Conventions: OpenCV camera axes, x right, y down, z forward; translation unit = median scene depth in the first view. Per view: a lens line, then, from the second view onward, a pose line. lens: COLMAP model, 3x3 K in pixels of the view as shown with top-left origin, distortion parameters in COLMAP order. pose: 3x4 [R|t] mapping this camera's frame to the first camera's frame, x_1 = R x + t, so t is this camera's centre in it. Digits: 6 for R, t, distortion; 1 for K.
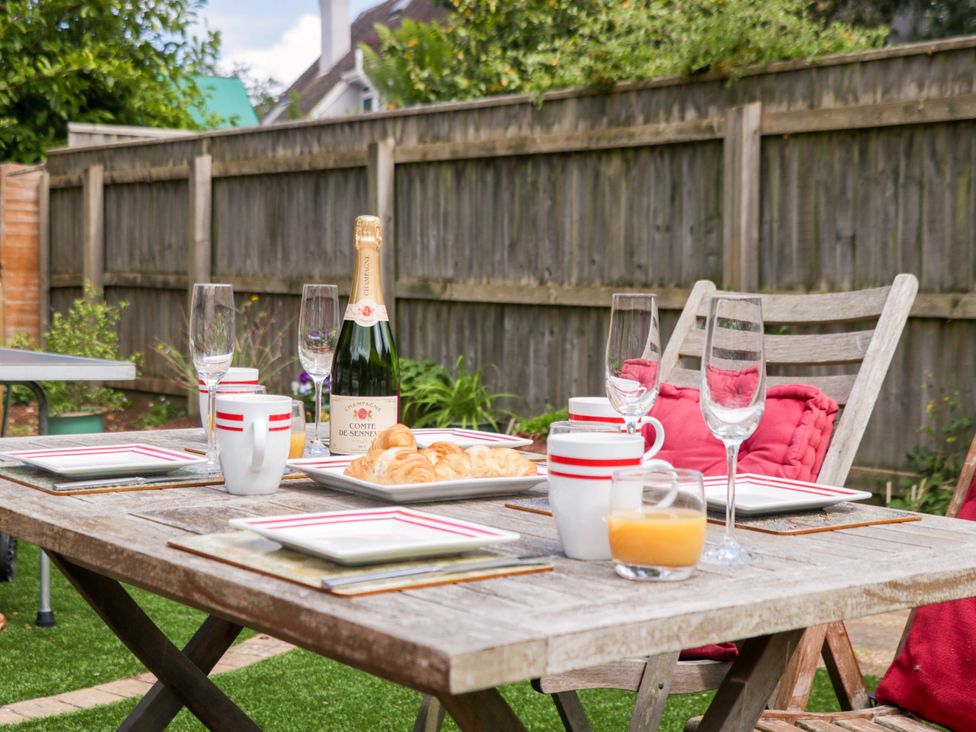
lens RADIAL K [[1564.1, 0, 504.9], [0, 1564.1, 366.1], [0, 0, 1]] dist [0.066165, 0.140550]
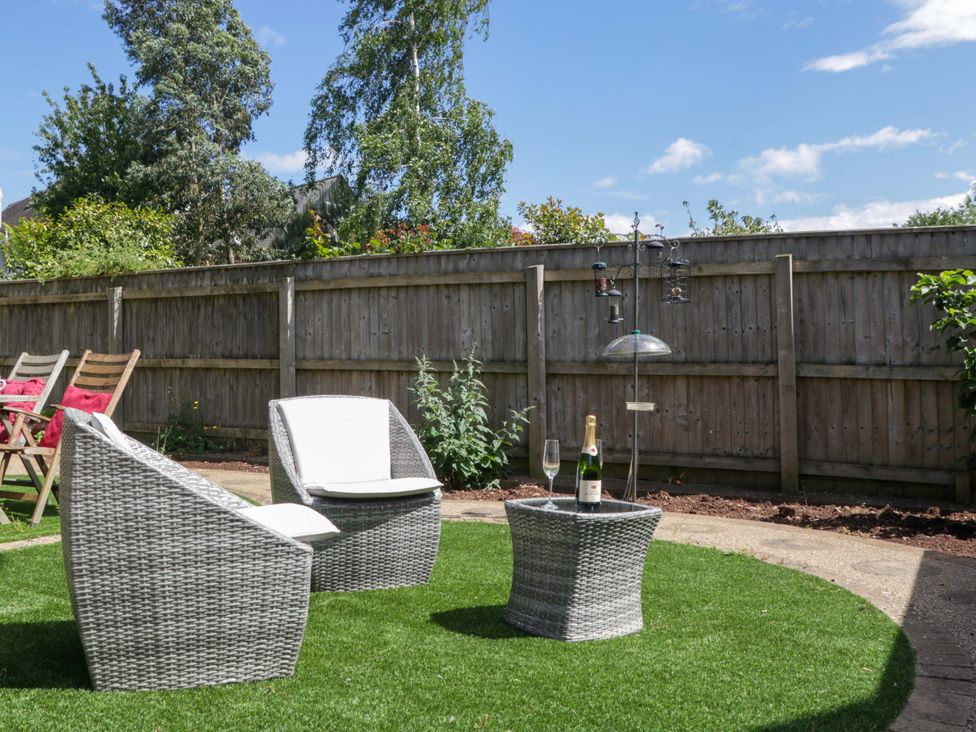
lens RADIAL K [[923.3, 0, 490.5], [0, 923.3, 373.2], [0, 0, 1]] dist [-0.182218, 0.156567]
pose [[0.923901, -0.016125, 0.382293, 0.133329], [0.030984, 0.998983, -0.032743, 0.037204], [-0.381376, 0.042096, 0.923461, -0.520695]]
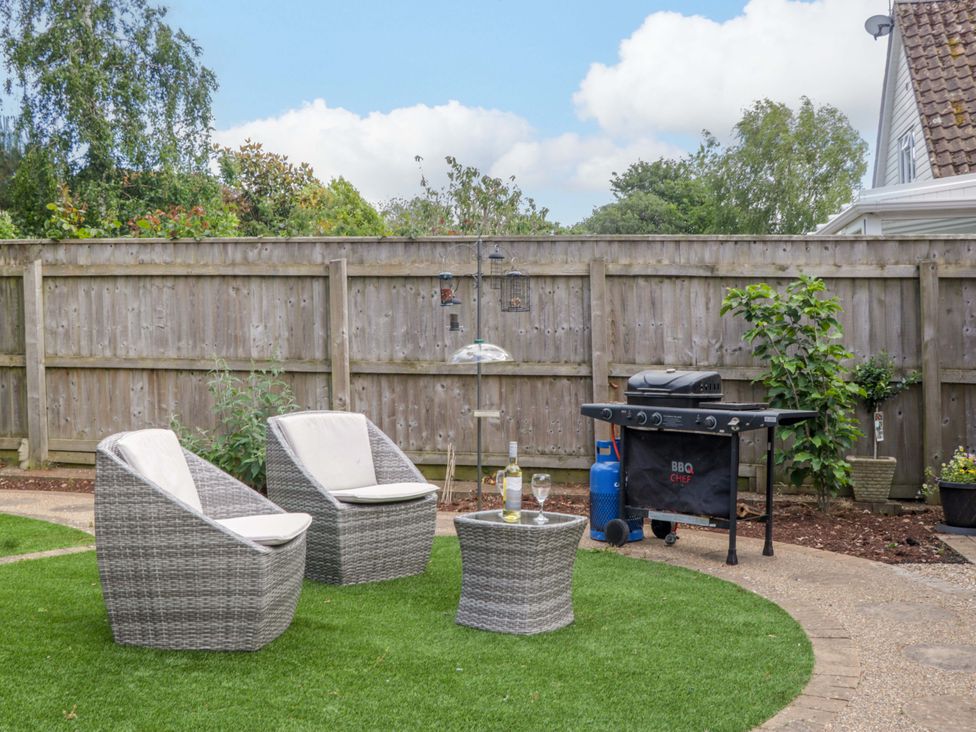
lens RADIAL K [[1115.0, 0, 488.0], [0, 1115.0, 366.0], [0, 0, 1]] dist [-0.110367, 0.221771]
pose [[0.753223, -0.036654, 0.656744, -0.071054], [0.042967, 0.999055, 0.006480, -0.000306], [-0.656361, 0.023338, 0.754086, -0.581477]]
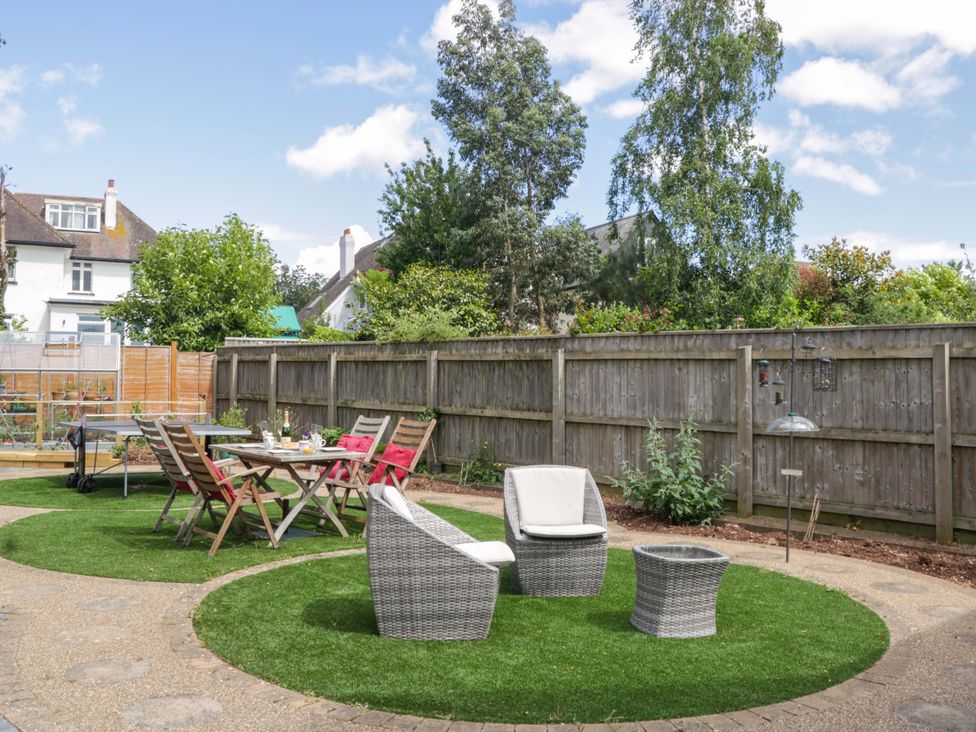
lens RADIAL K [[904.0, 0, 509.3], [0, 904.0, 365.7], [0, 0, 1]] dist [-0.173966, 0.176609]
pose [[0.998347, -0.005022, 0.057246, 0.175919], [0.008744, 0.997850, -0.064950, -0.008224], [-0.056796, 0.065343, 0.996245, -0.789903]]
